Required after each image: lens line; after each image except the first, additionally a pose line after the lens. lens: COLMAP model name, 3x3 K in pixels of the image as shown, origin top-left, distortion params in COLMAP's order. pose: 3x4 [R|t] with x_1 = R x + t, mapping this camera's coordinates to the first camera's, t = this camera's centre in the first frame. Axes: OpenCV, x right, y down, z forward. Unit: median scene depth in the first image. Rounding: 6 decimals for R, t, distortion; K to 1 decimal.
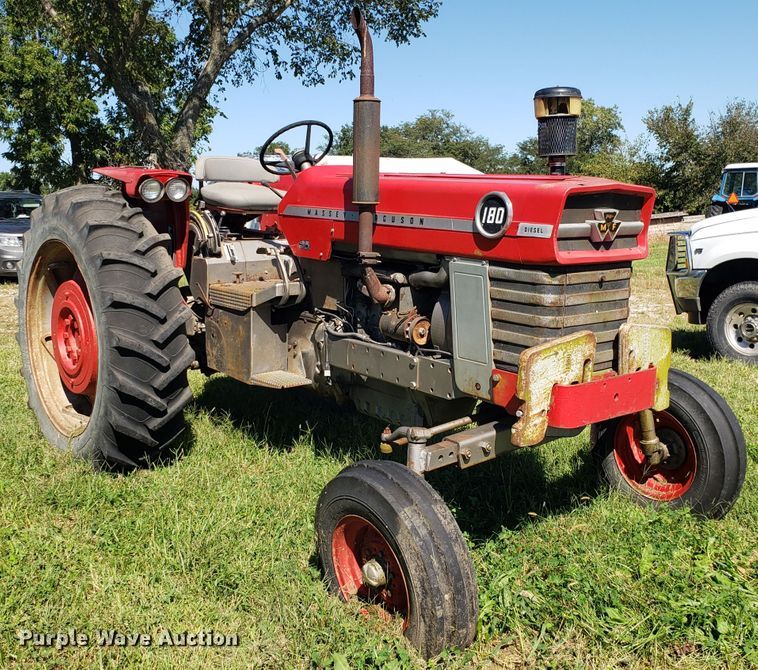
lens RADIAL K [[884.2, 0, 380.4], [0, 884.2, 318.5], [0, 0, 1]] dist [0.266148, -0.984254]
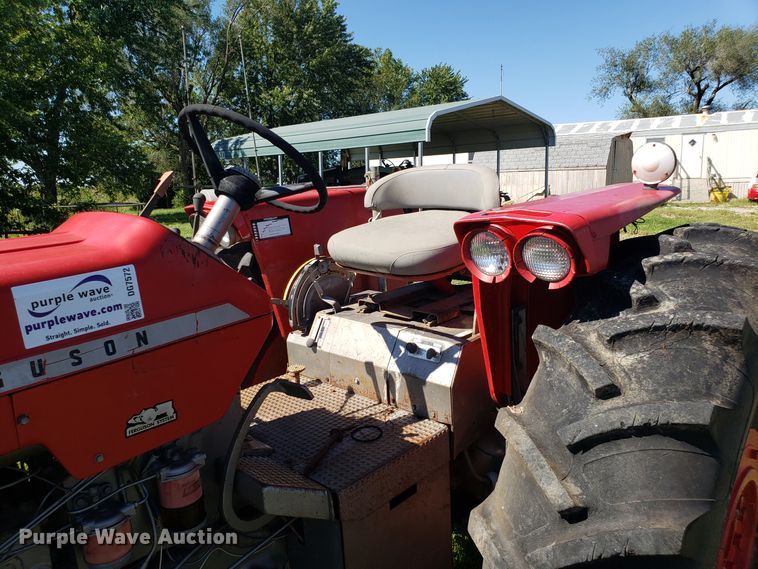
lens RADIAL K [[601.3, 0, 373.3], [0, 601.3, 283.0], [0, 0, 1]] dist [0.039398, -0.028358]
pose [[0.113852, 0.187991, -0.975550, 0.258169], [-0.109574, 0.978320, 0.175737, -0.204731], [0.987437, 0.086887, 0.131983, 1.097375]]
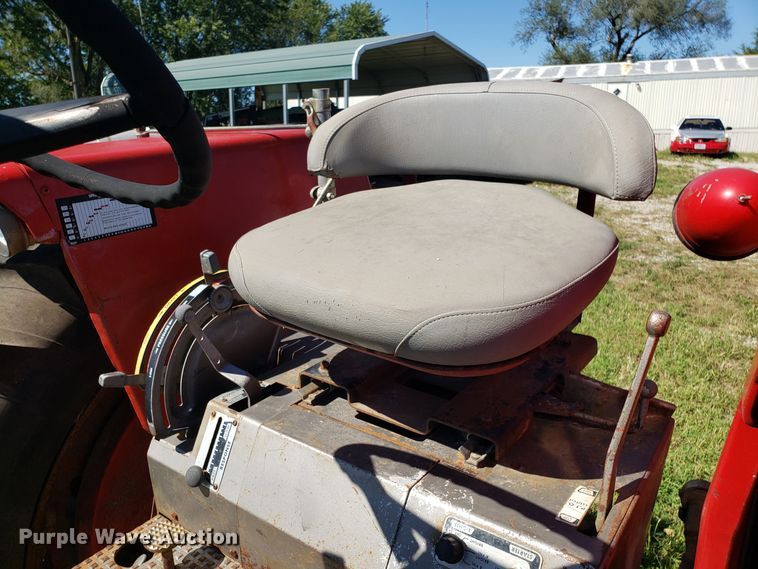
lens RADIAL K [[606.8, 0, 360.5], [0, 606.8, 284.9], [0, 0, 1]] dist [0.011086, -0.008812]
pose [[0.224535, 0.272011, -0.935732, 0.006700], [-0.129225, 0.960082, 0.248081, -0.196764], [0.965860, 0.065217, 0.250723, 1.112876]]
